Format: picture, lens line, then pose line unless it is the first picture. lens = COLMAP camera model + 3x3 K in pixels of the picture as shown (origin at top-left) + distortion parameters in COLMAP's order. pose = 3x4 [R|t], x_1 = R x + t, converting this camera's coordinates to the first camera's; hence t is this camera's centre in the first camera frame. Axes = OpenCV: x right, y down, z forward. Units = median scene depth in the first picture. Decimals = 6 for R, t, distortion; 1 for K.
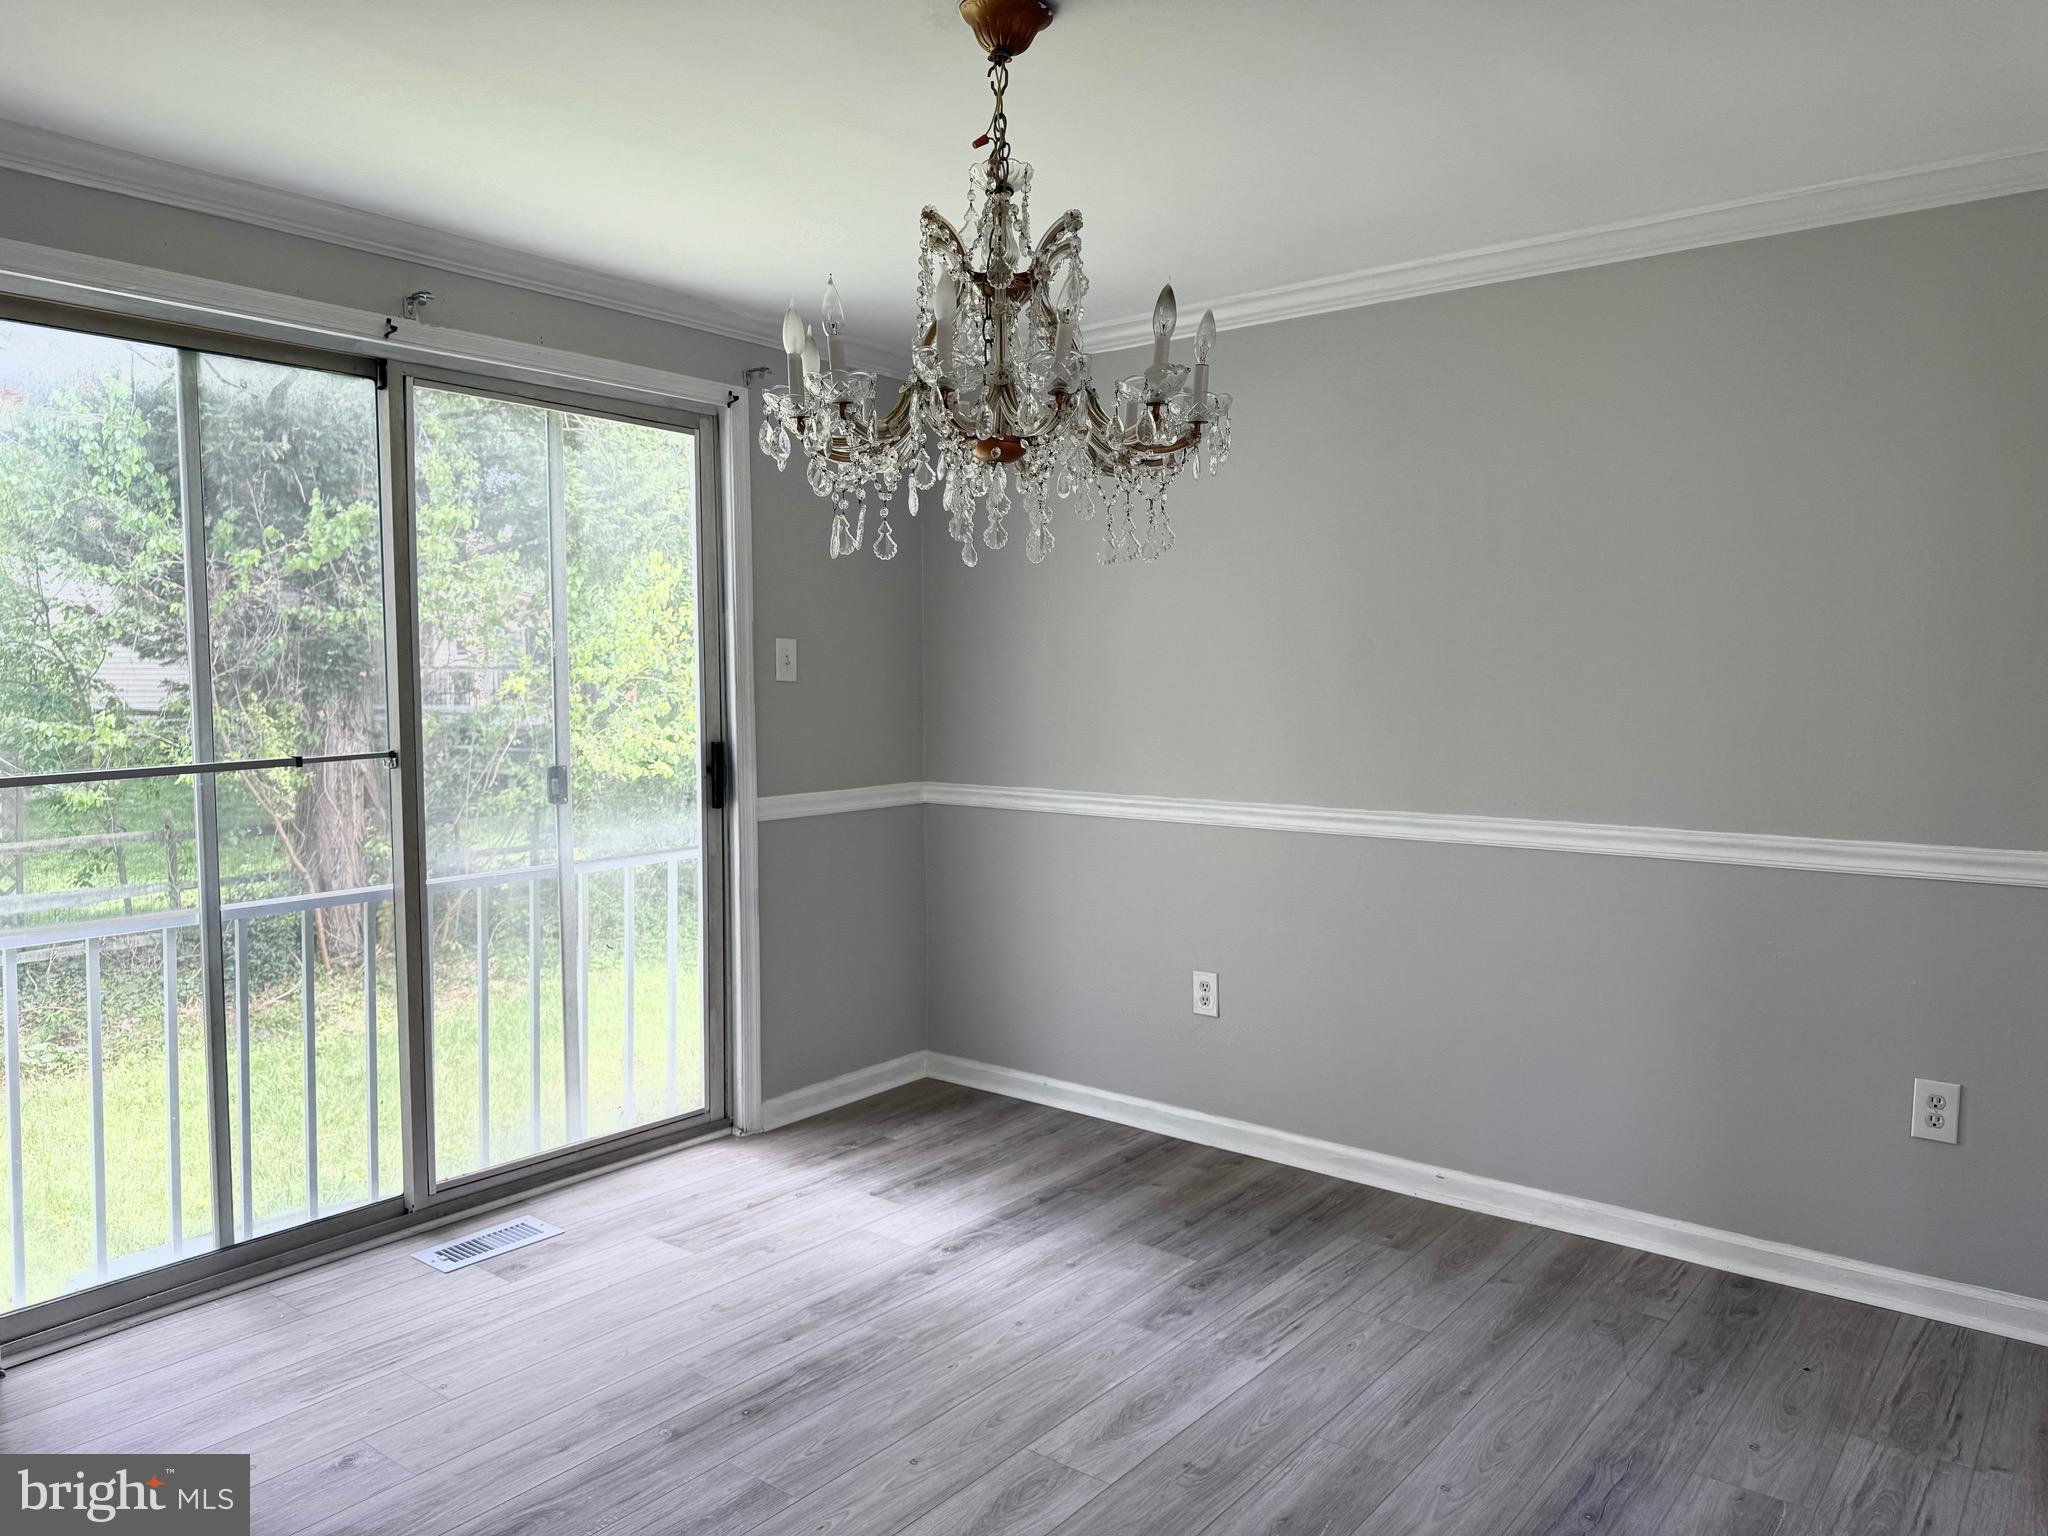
lens RADIAL K [[1418.4, 0, 975.3], [0, 1418.4, 774.5], [0, 0, 1]] dist [0.198419, -0.376756]
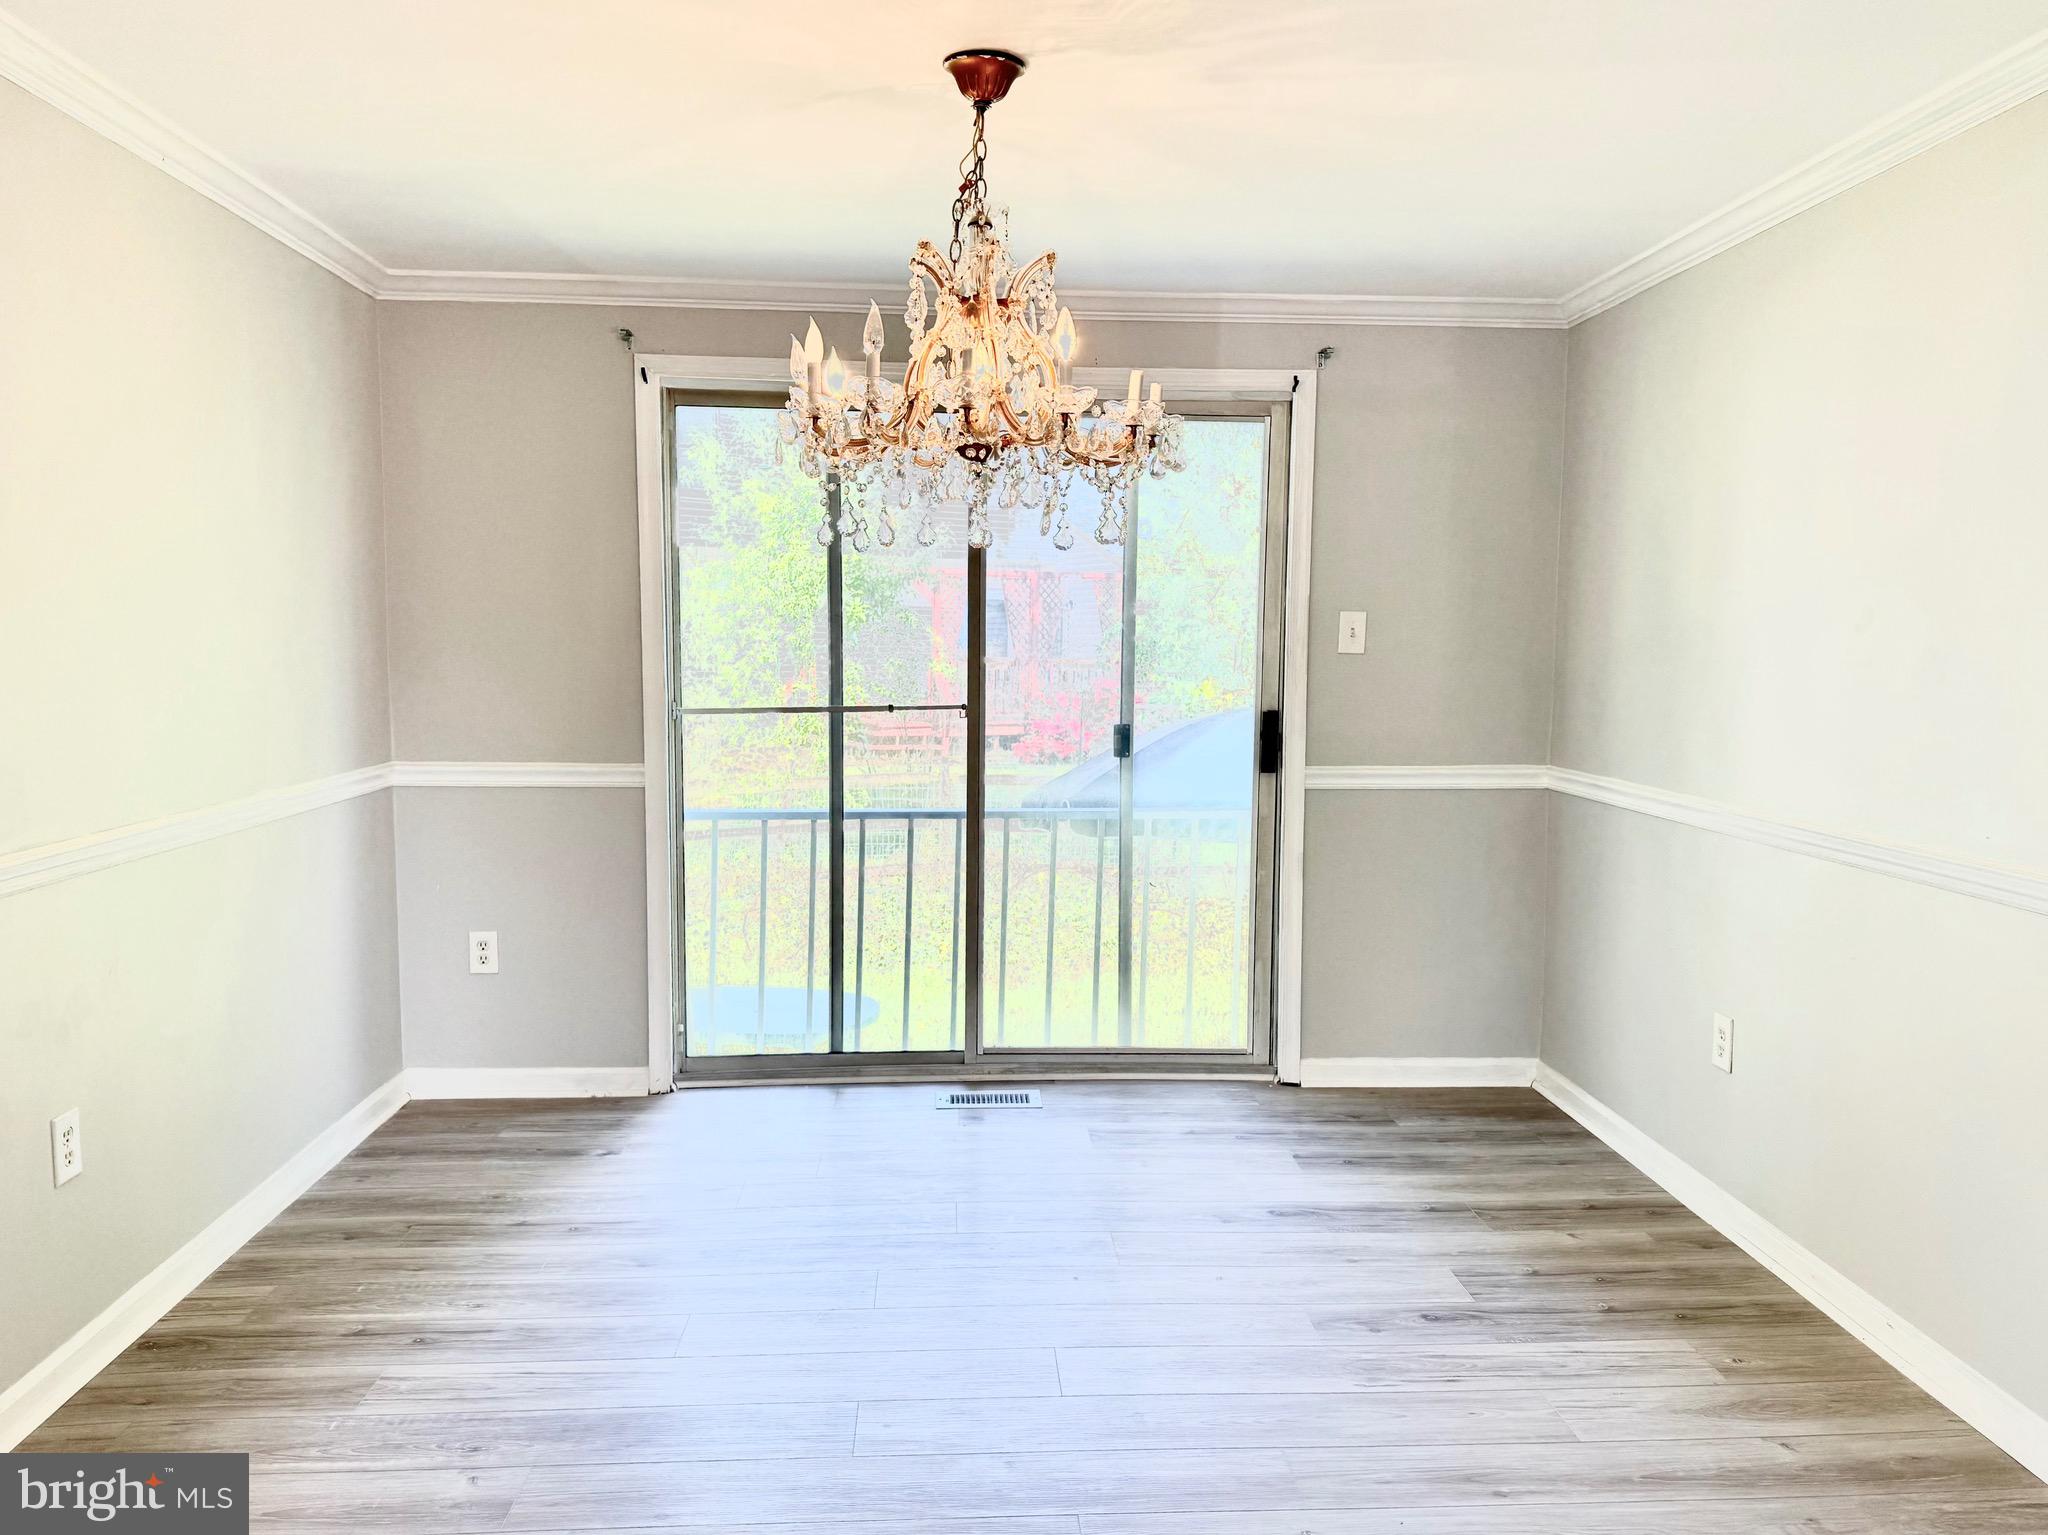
lens RADIAL K [[1464.4, 0, 1024.0], [0, 1464.4, 767.5], [0, 0, 1]] dist [0.041747, -0.073947]
pose [[0.674702, 0.071044, -0.734663, 0.523117], [-0.062230, 0.997288, 0.039290, -0.012337], [0.735462, 0.019209, 0.677294, 0.139653]]
